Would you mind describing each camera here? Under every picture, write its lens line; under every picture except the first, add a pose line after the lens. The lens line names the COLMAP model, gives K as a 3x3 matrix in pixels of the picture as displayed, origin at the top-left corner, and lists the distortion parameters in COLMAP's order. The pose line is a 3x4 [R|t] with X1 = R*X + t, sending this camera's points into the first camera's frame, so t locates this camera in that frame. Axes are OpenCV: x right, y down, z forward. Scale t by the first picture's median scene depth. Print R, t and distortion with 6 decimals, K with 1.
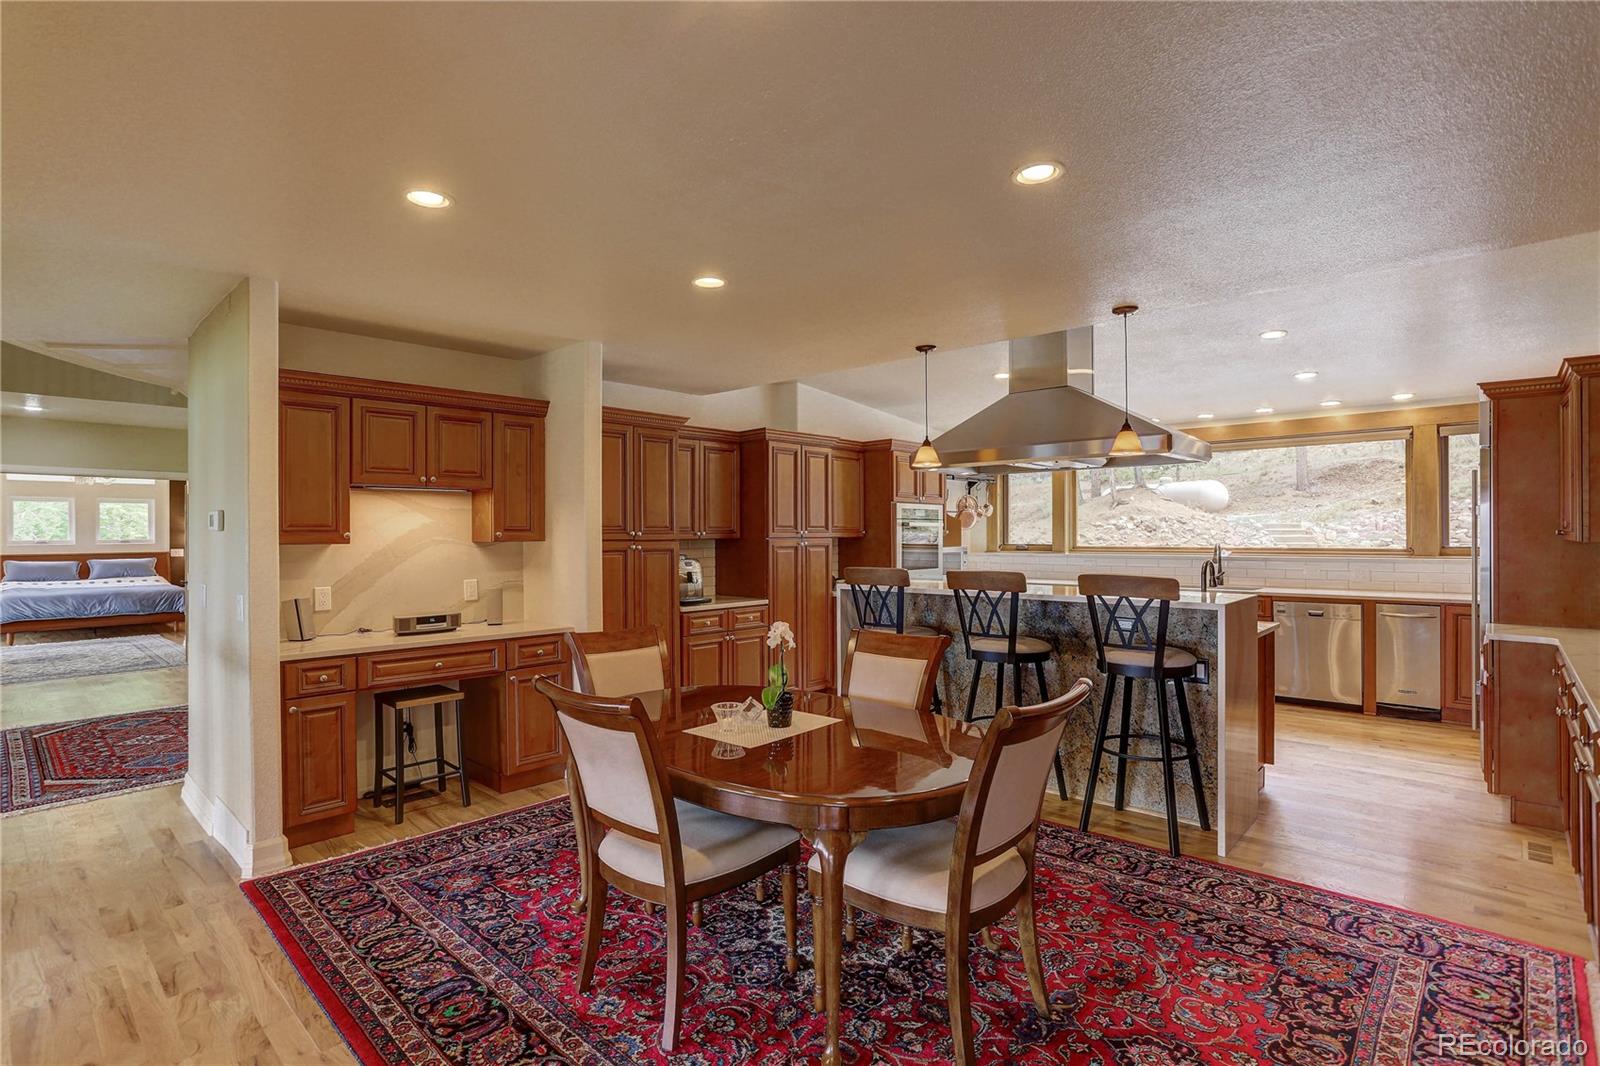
lens RADIAL K [[768.5, 0, 787.1], [0, 768.5, 533.1], [0, 0, 1]] dist [-0.023695, 0.011095]
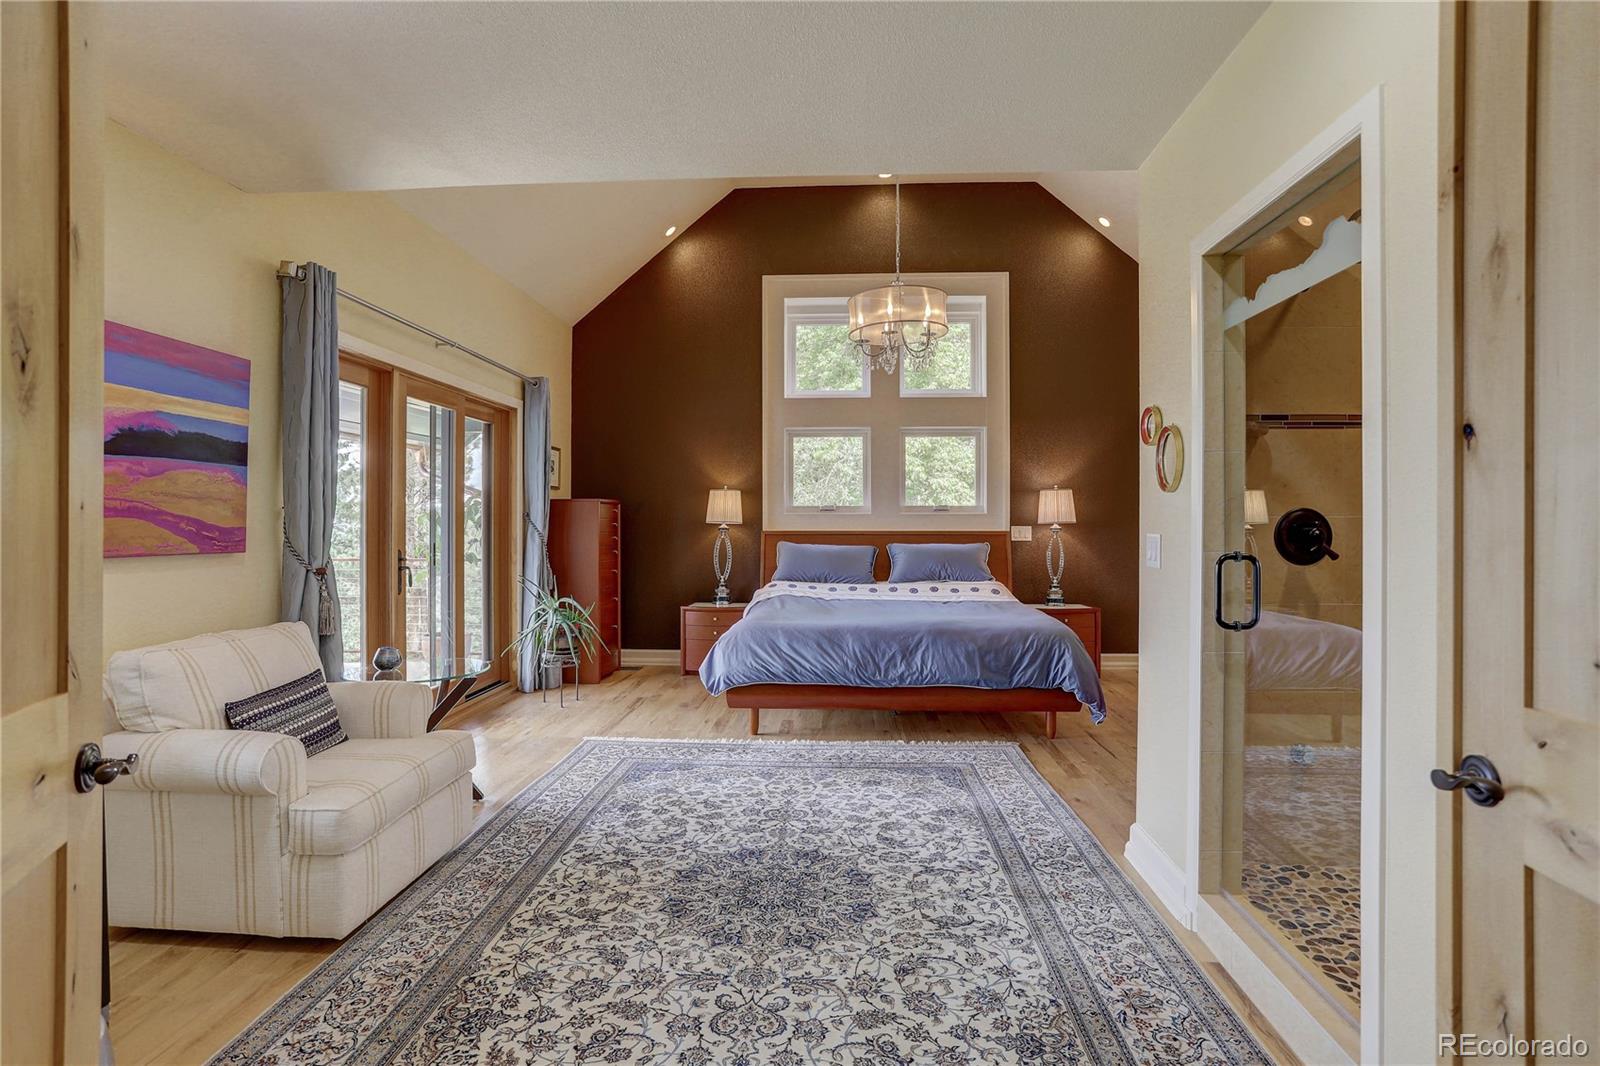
lens RADIAL K [[768.5, 0, 793.9], [0, 768.5, 528.3], [0, 0, 1]] dist [-0.023695, 0.011095]
pose [[0.639685, 0.012773, -0.768531, -0.567256], [-0.004381, 0.999906, 0.012971, 0.018212], [0.768625, -0.004930, 0.639681, 0.625263]]
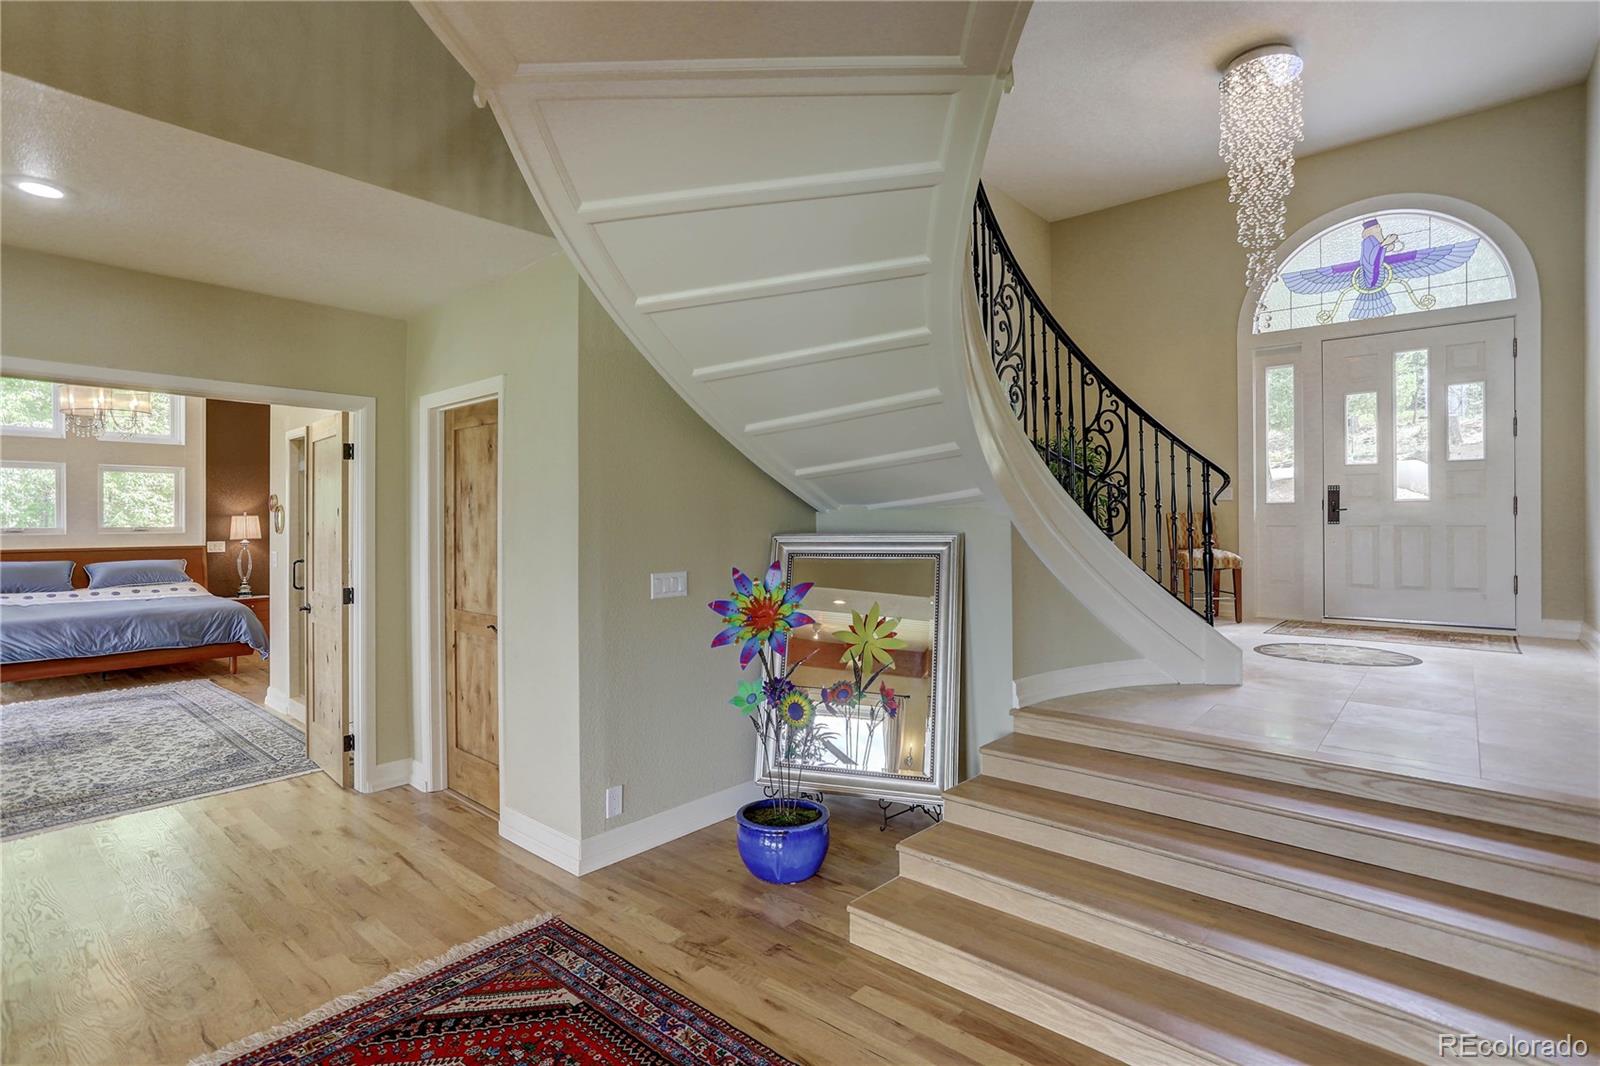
lens RADIAL K [[768.5, 0, 802.3], [0, 768.5, 521.6], [0, 0, 1]] dist [-0.023695, 0.011095]
pose [[0.998881, 0.004388, 0.047092, -0.342158], [-0.004464, 0.999989, 0.001514, -0.000450], [-0.047085, -0.001723, 0.998889, 0.324149]]
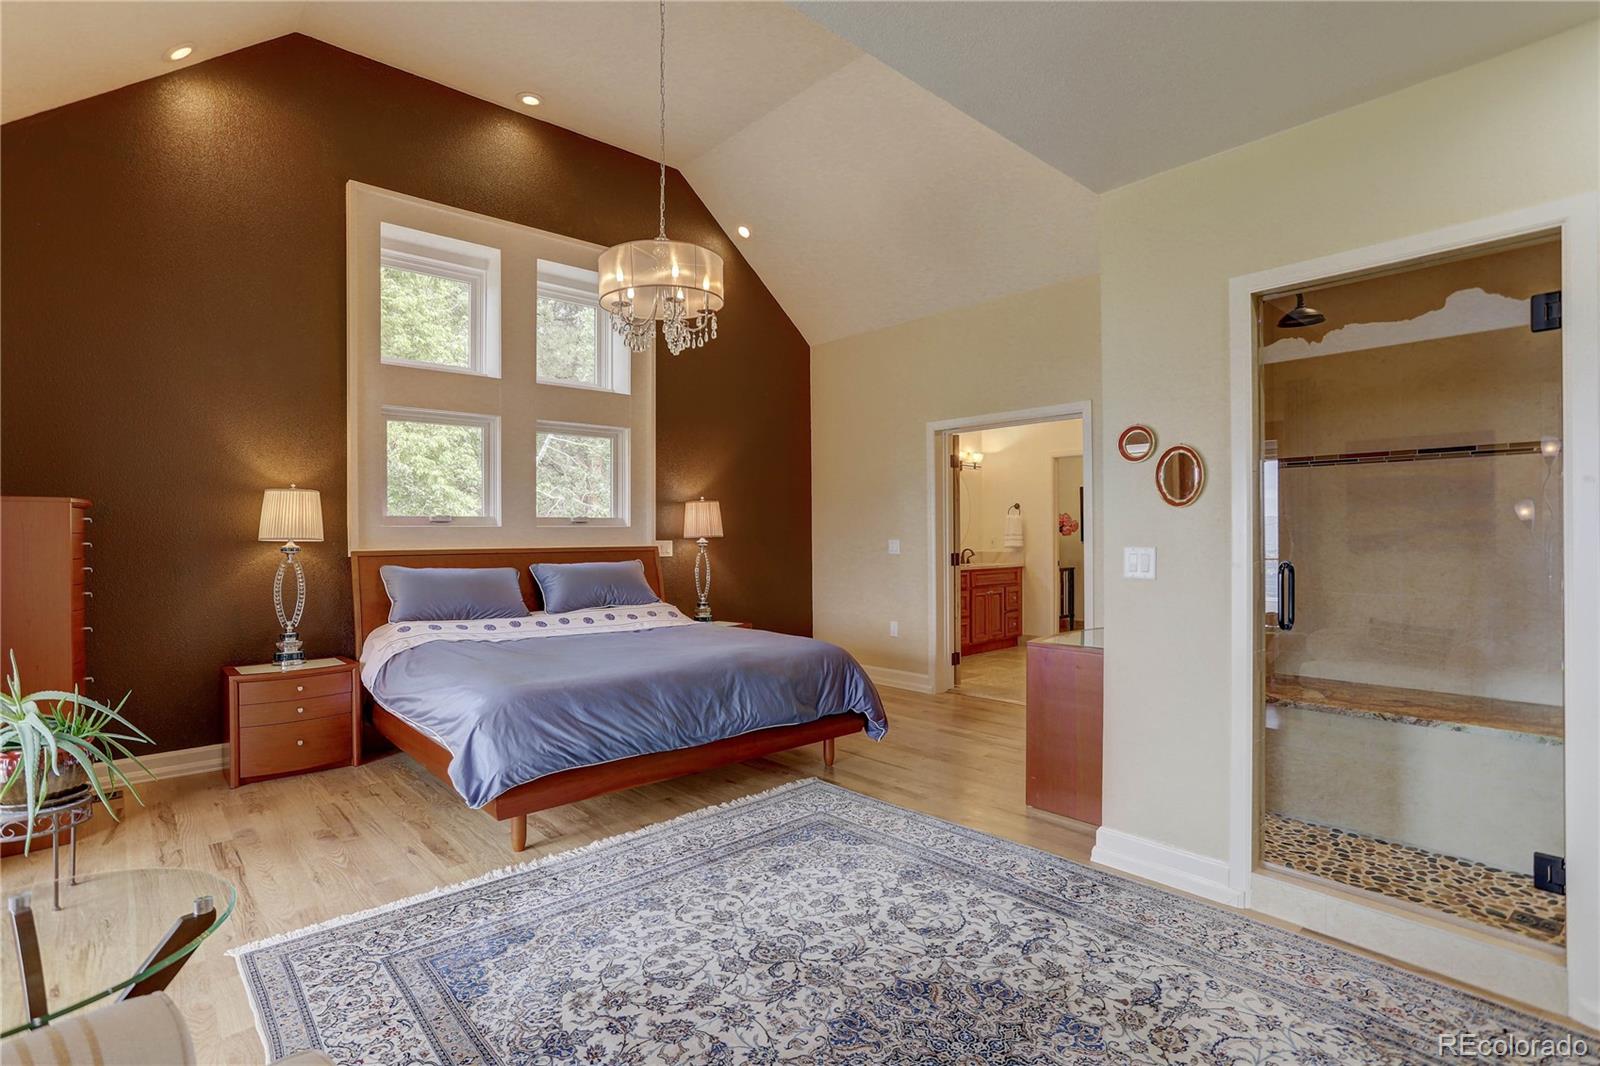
lens RADIAL K [[768.5, 0, 790.5], [0, 768.5, 536.4], [0, 0, 1]] dist [-0.023695, 0.011095]
pose [[0.996473, 0.003210, -0.083850, -0.762768], [-0.002999, 0.999992, 0.002637, 0.018400], [0.083858, -0.002376, 0.996475, 0.603942]]
